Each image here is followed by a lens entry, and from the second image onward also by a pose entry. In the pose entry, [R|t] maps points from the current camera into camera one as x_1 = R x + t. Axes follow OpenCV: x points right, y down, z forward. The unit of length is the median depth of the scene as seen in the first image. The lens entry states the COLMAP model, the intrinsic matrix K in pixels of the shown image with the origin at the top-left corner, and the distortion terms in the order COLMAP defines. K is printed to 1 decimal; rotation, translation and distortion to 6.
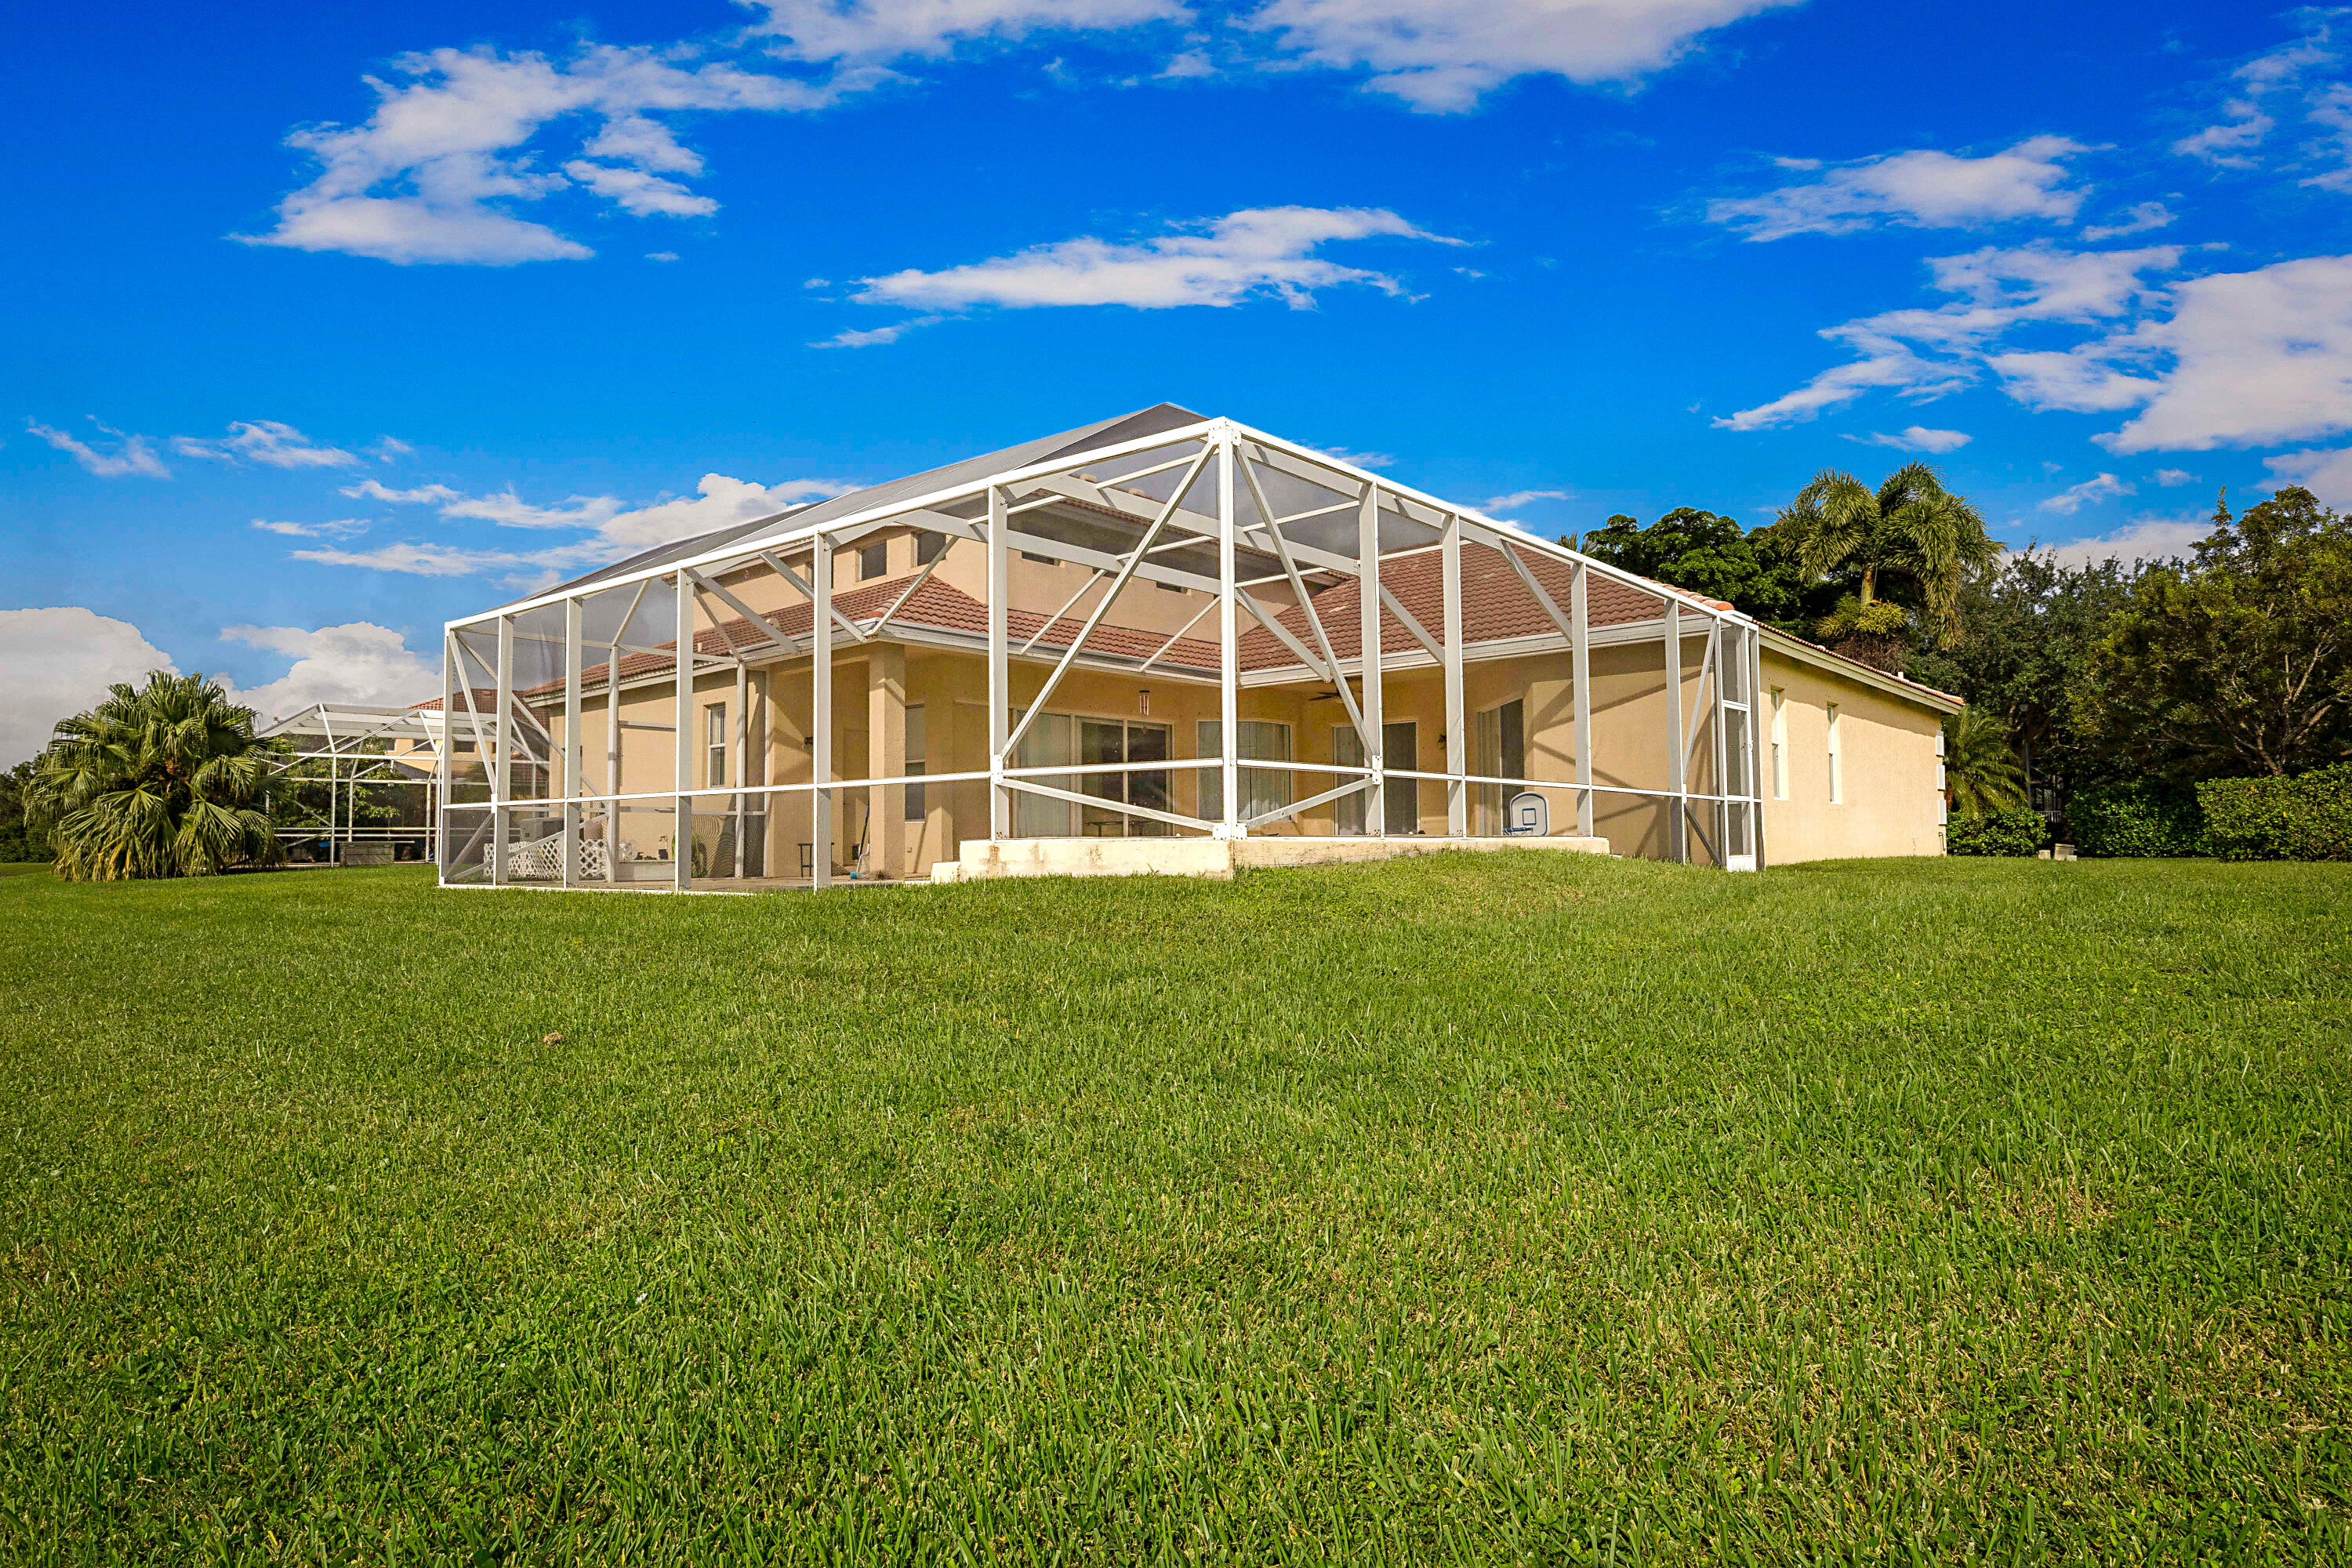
lens RADIAL K [[1237.5, 0, 1176.0], [0, 1237.5, 784.0], [0, 0, 1]] dist [0.044014, 0.000107]
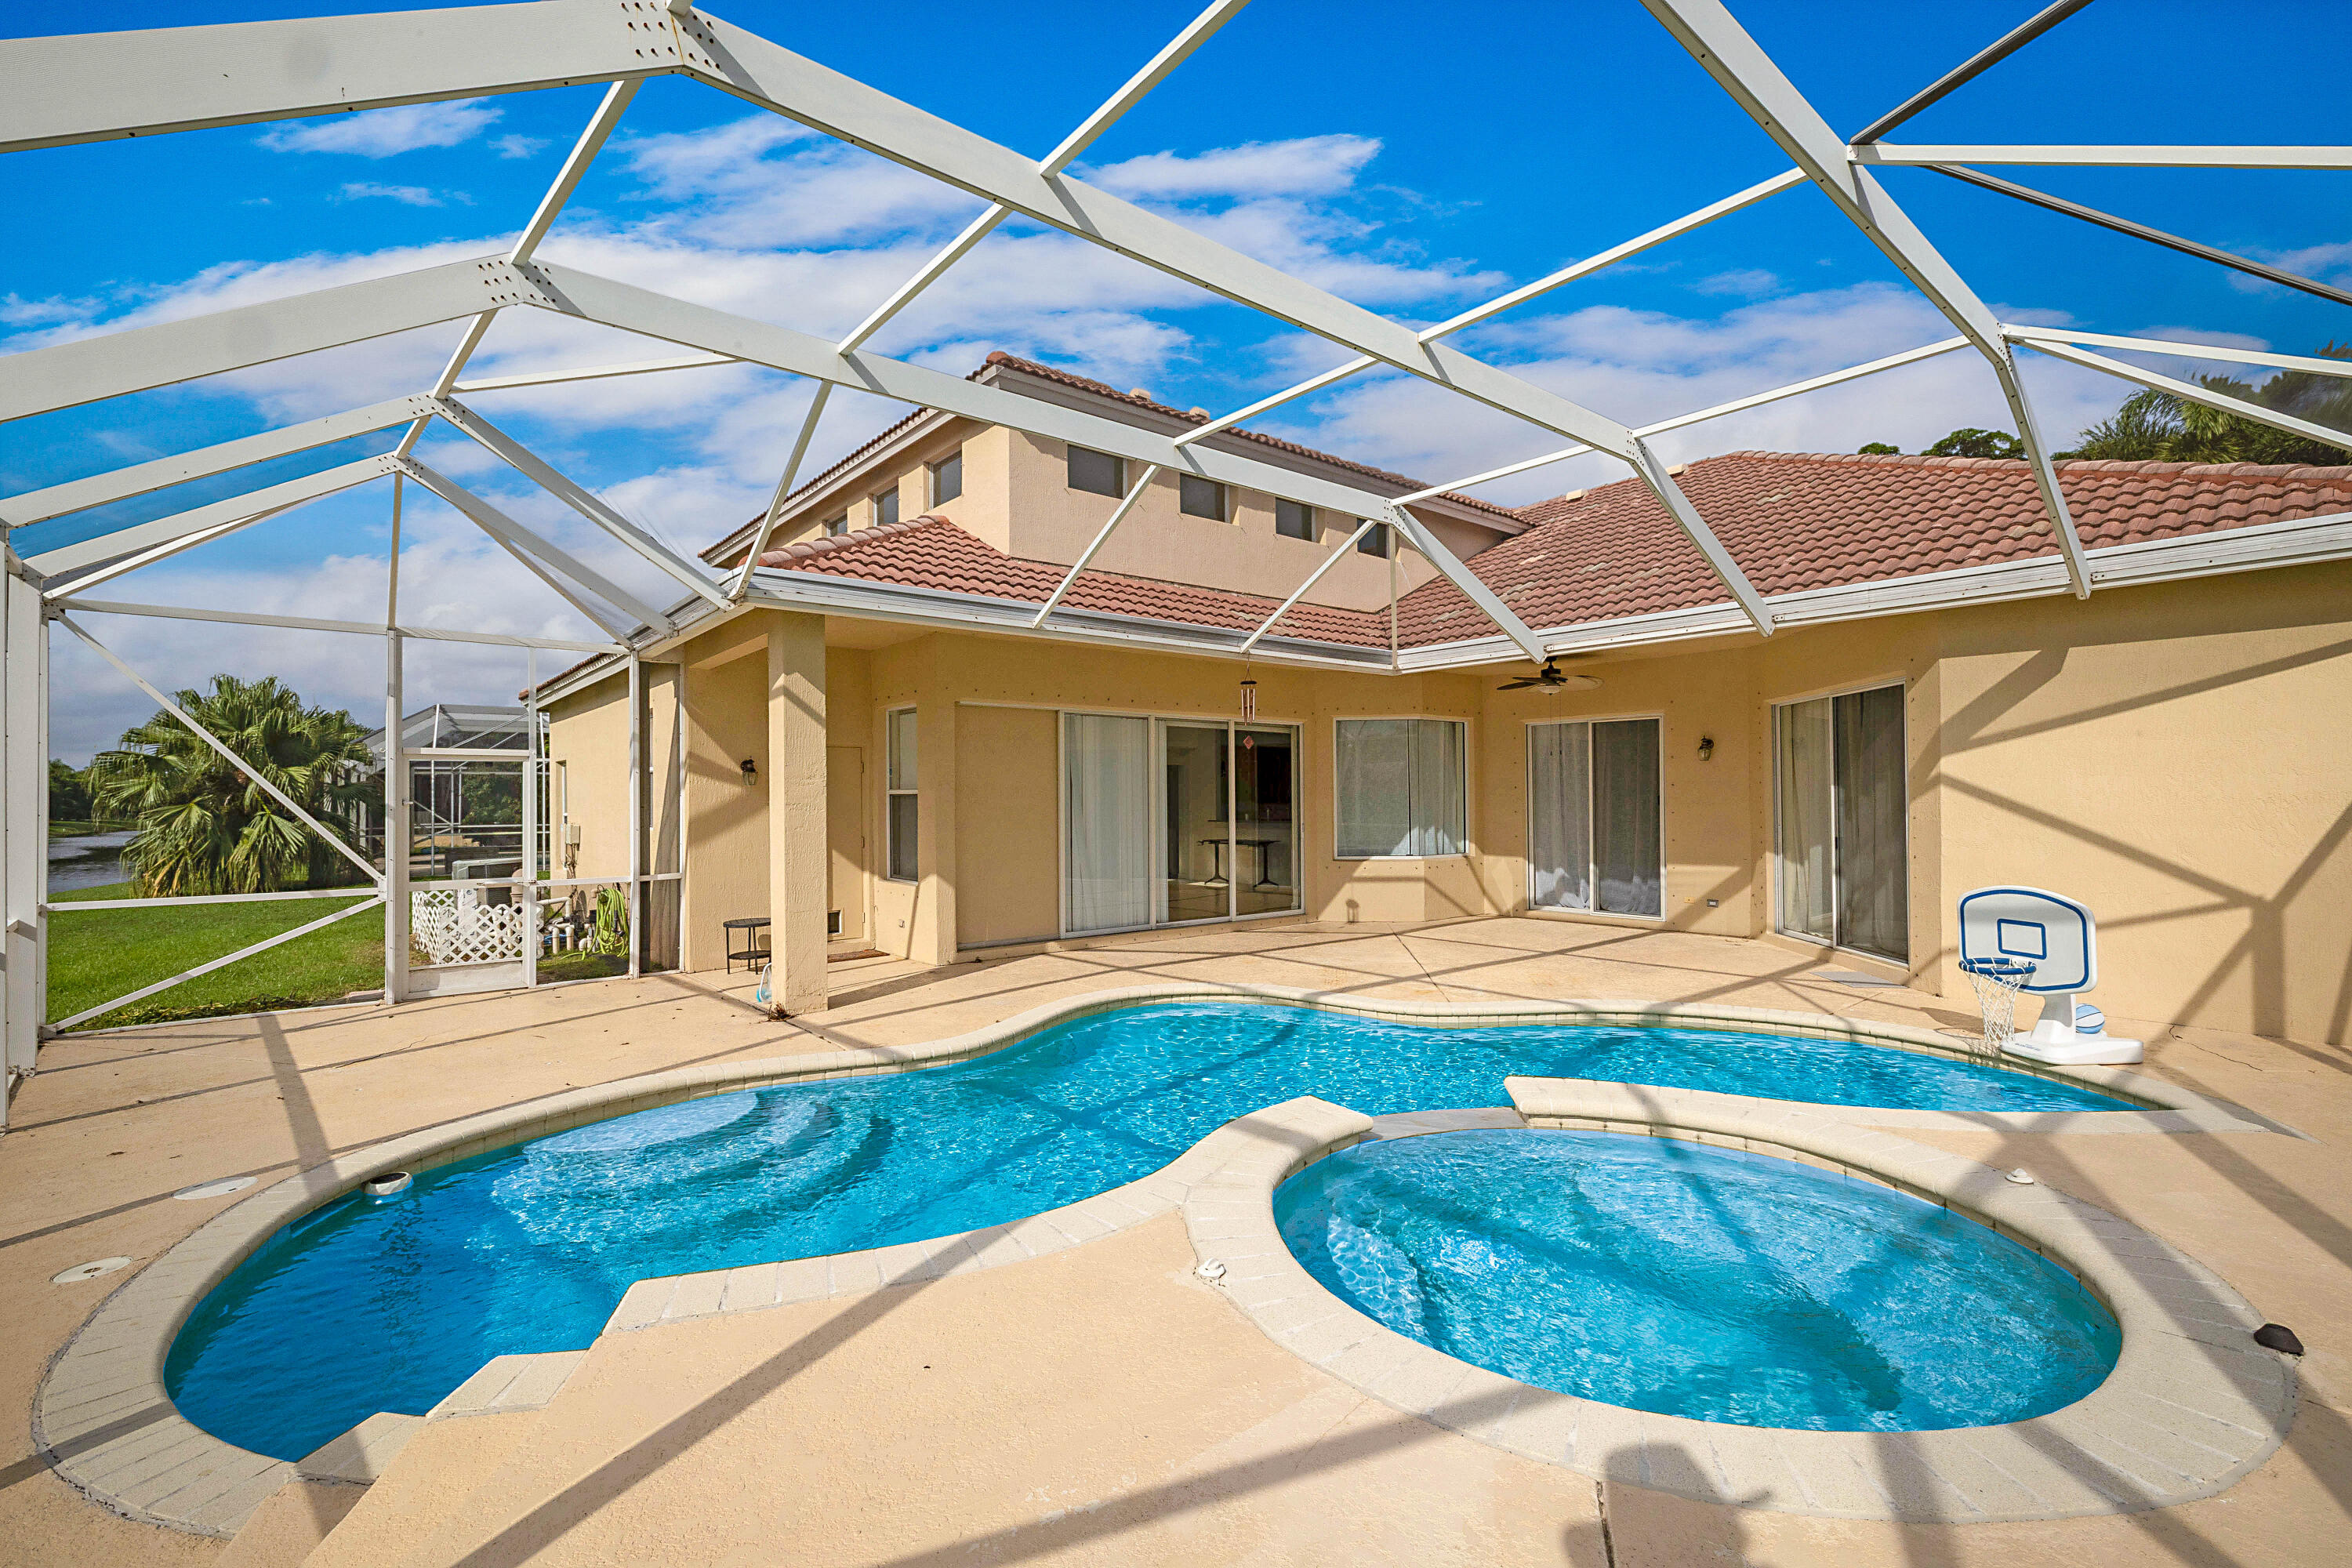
lens RADIAL K [[1040.0, 0, 1168.9], [0, 1040.0, 789.0], [0, 0, 1]] dist [-0.007333, 0.001533]
pose [[0.989004, -0.000891, -0.147887, 0.014062], [0.006880, 0.999176, 0.039992, -0.044083], [0.147730, -0.040570, 0.988195, 0.484902]]
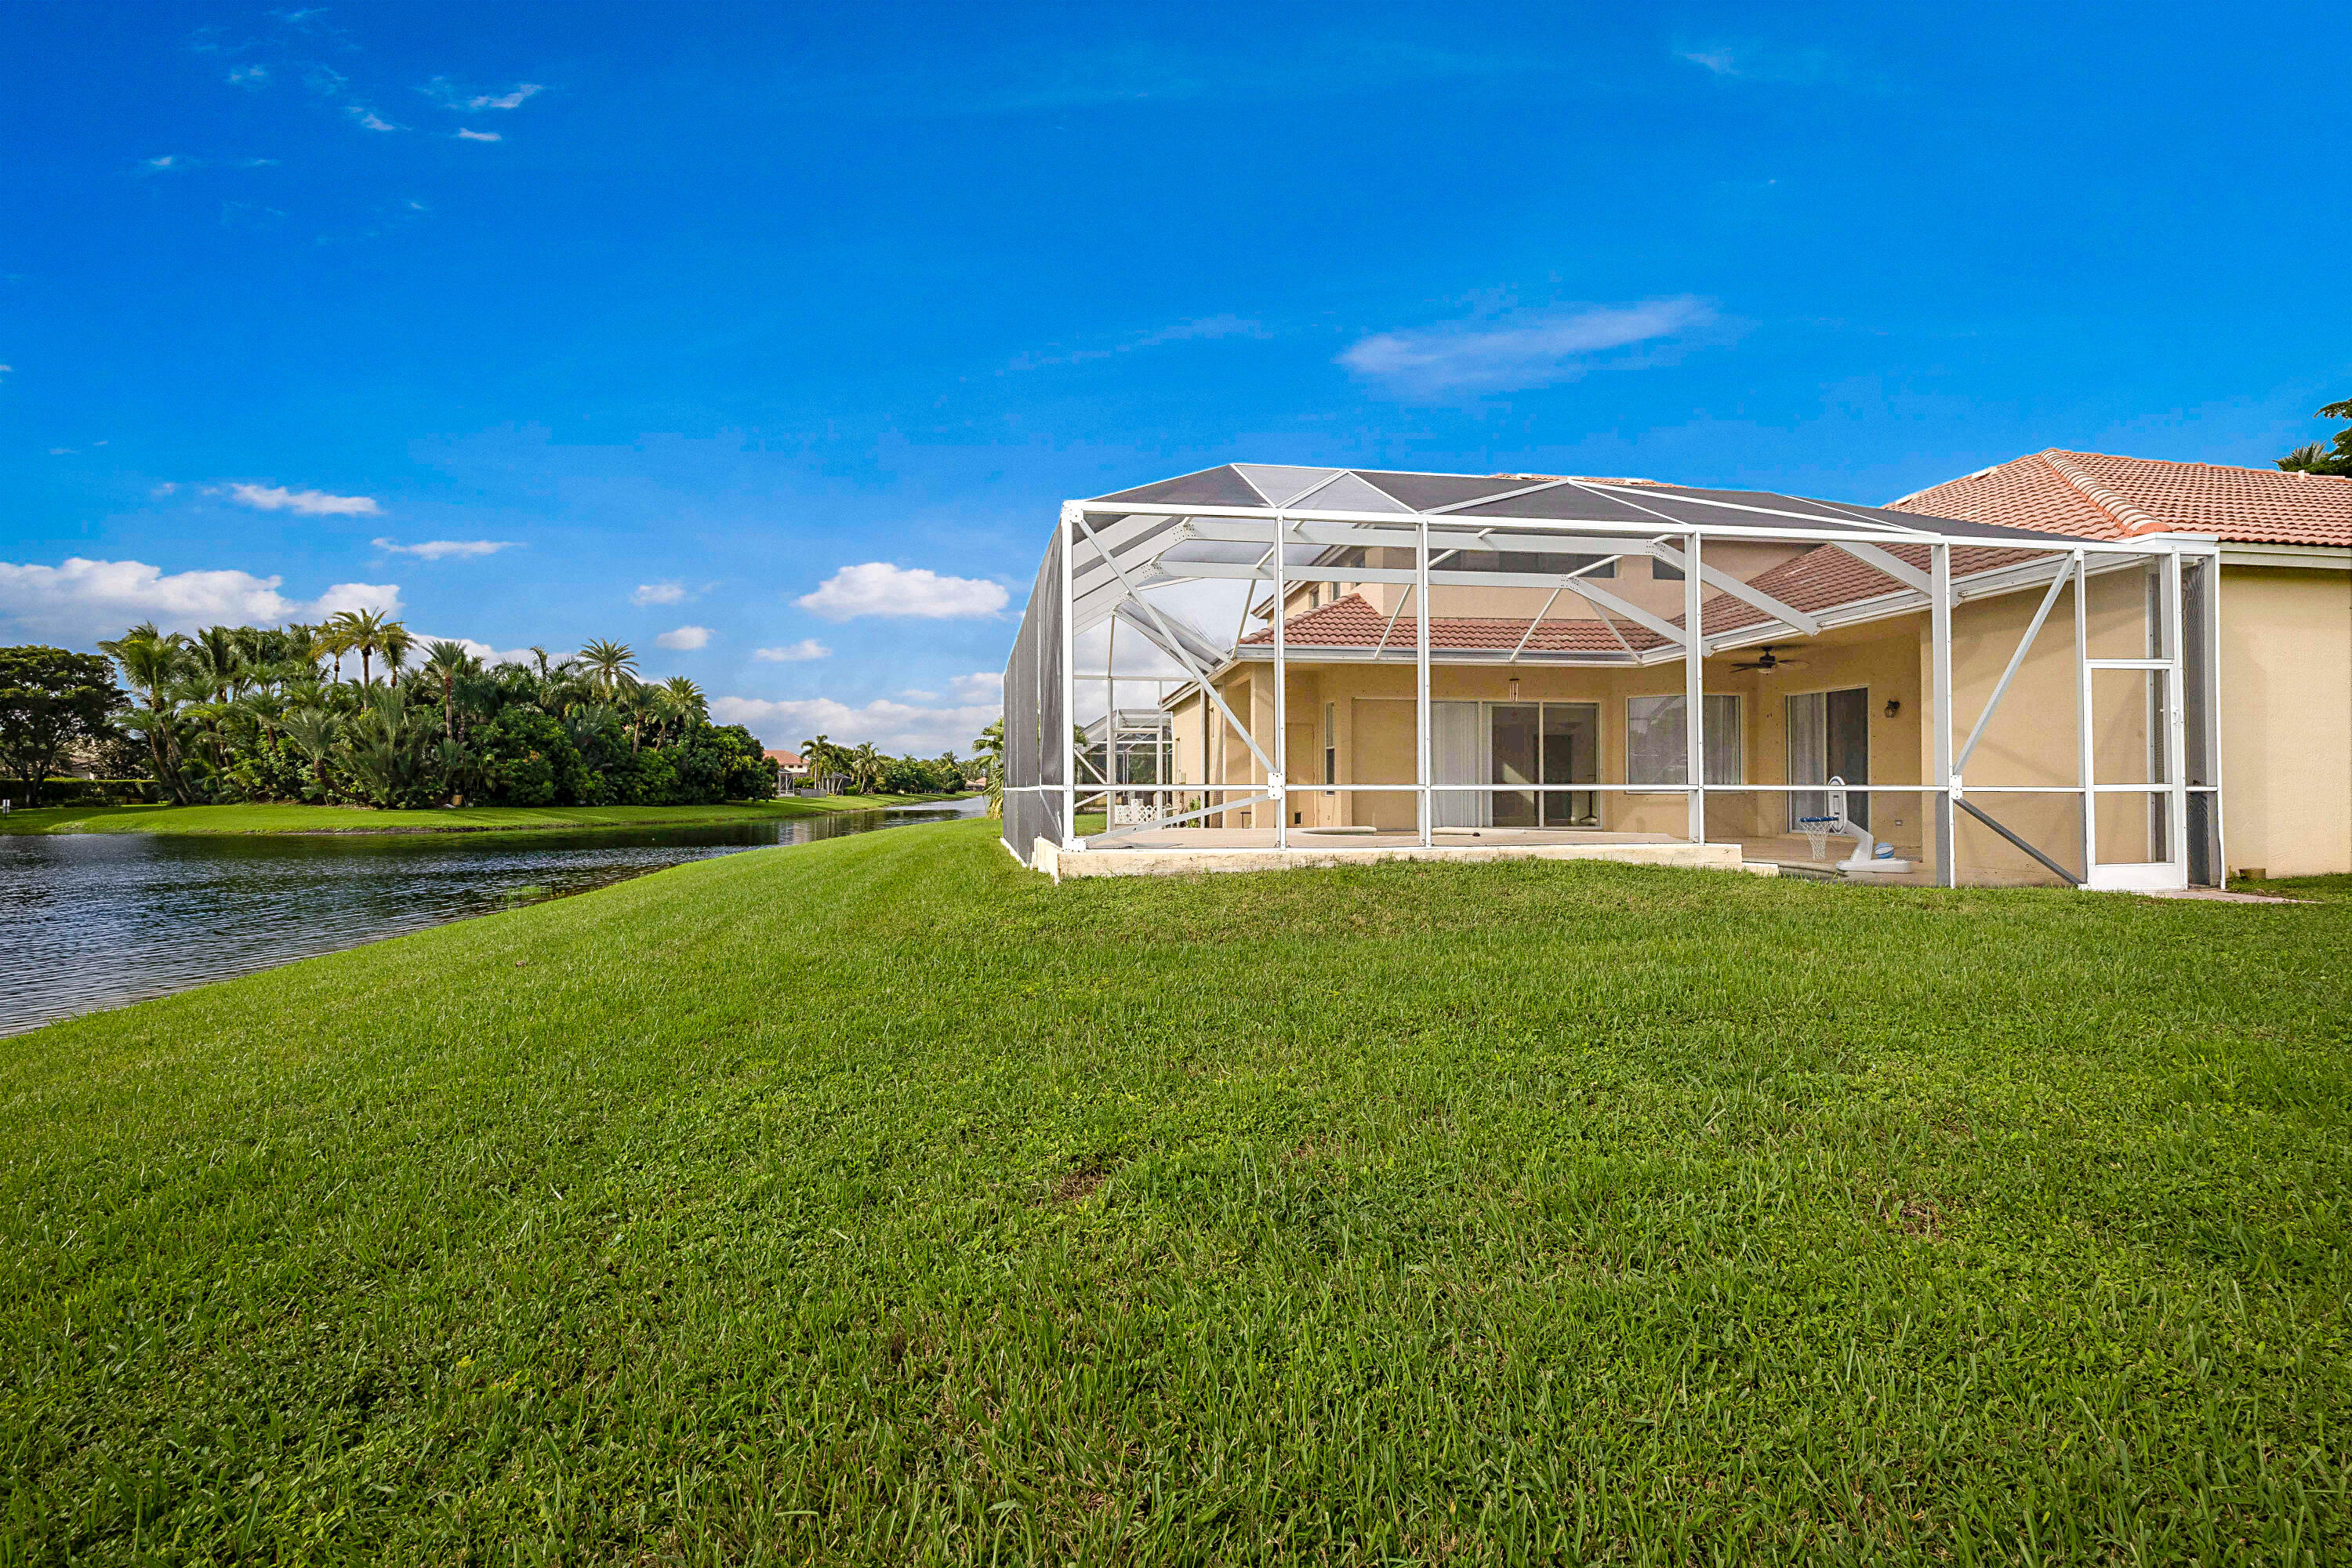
lens RADIAL K [[968.4, 0, 1173.7], [0, 968.4, 771.5], [0, 0, 1]] dist [0.003424, 0.000376]
pose [[0.770120, -0.003722, -0.637889, 0.308733], [0.025405, 0.999369, 0.024840, -0.023088], [0.637393, -0.035335, 0.769728, 0.143248]]
